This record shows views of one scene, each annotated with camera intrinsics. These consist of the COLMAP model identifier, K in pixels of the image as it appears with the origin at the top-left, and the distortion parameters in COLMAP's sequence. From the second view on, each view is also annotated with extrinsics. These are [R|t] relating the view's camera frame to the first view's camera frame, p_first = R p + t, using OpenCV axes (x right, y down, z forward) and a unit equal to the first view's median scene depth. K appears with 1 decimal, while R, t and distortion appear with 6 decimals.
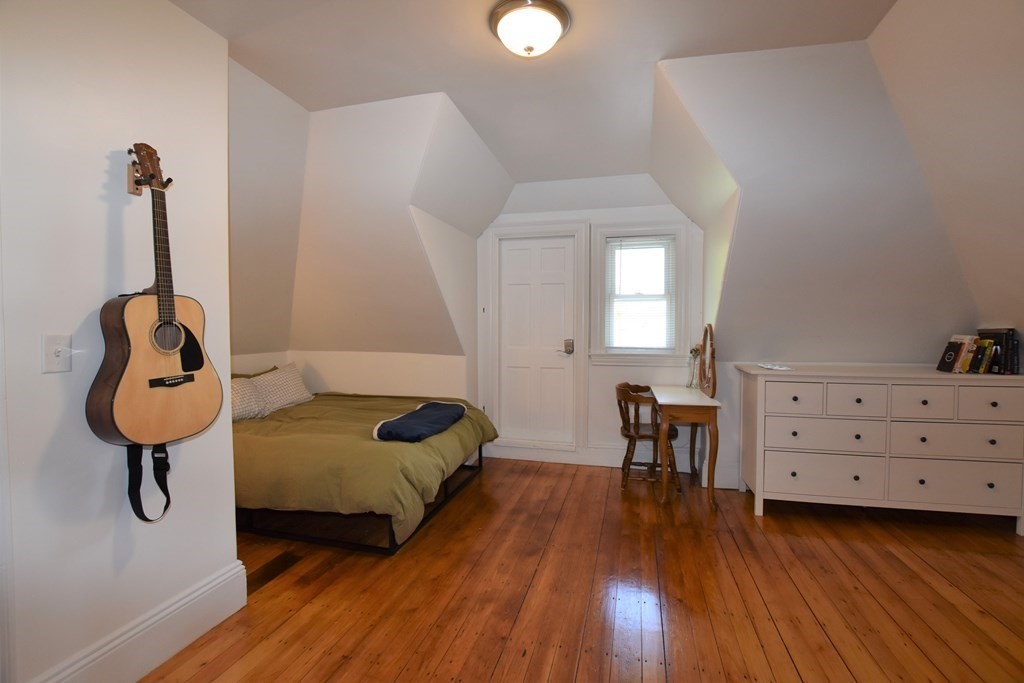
lens RADIAL K [[468.3, 0, 521.9], [0, 468.3, 339.0], [0, 0, 1]] dist [-0.034575, 0.004897]
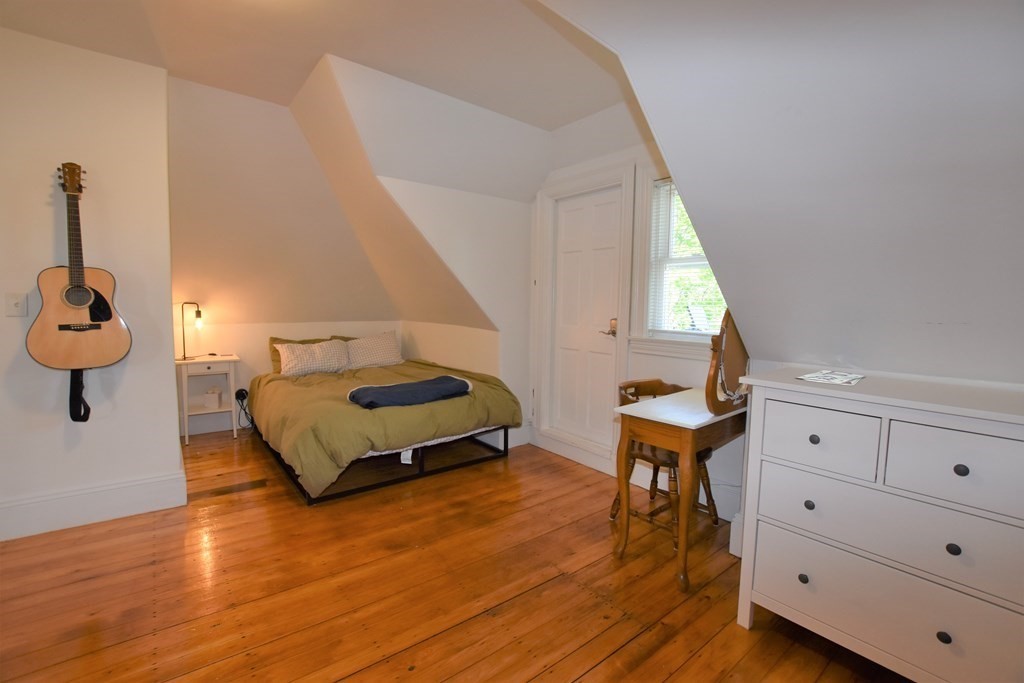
lens RADIAL K [[468.3, 0, 514.9], [0, 468.3, 339.4], [0, 0, 1]] dist [-0.034575, 0.004897]
pose [[0.787885, 0.061616, -0.612733, 0.718360], [-0.037507, 0.997936, 0.052124, 0.002328], [0.614680, -0.018086, 0.788569, 0.432558]]
